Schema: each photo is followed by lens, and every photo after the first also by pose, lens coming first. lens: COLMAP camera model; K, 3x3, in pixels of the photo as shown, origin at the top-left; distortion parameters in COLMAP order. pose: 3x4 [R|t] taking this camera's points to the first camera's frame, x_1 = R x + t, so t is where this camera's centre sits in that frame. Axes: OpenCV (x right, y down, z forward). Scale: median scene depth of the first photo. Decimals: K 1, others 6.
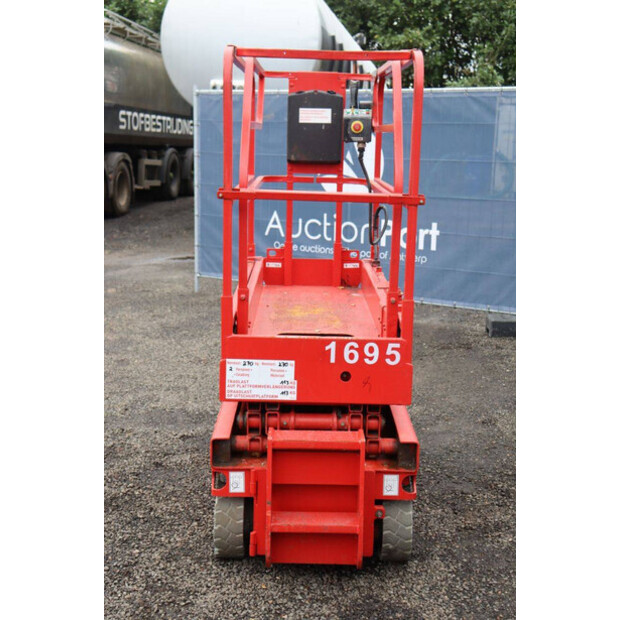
lens RADIAL K [[965.2, 0, 310.0], [0, 965.2, 310.0], [0, 0, 1]] dist [0.004544, 0.799204]
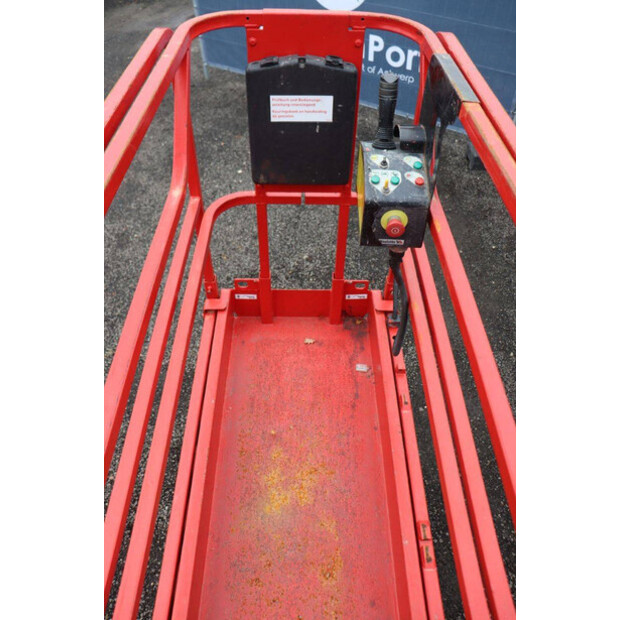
lens RADIAL K [[497.6, 0, 308.8], [0, 497.6, 286.7], [0, 0, 1]] dist [-0.090447, 0.001098]
pose [[0.999962, -0.008597, 0.001126, 0.011285], [0.006580, 0.836960, 0.547224, -0.362886], [-0.005647, -0.547196, 0.836985, 1.009178]]
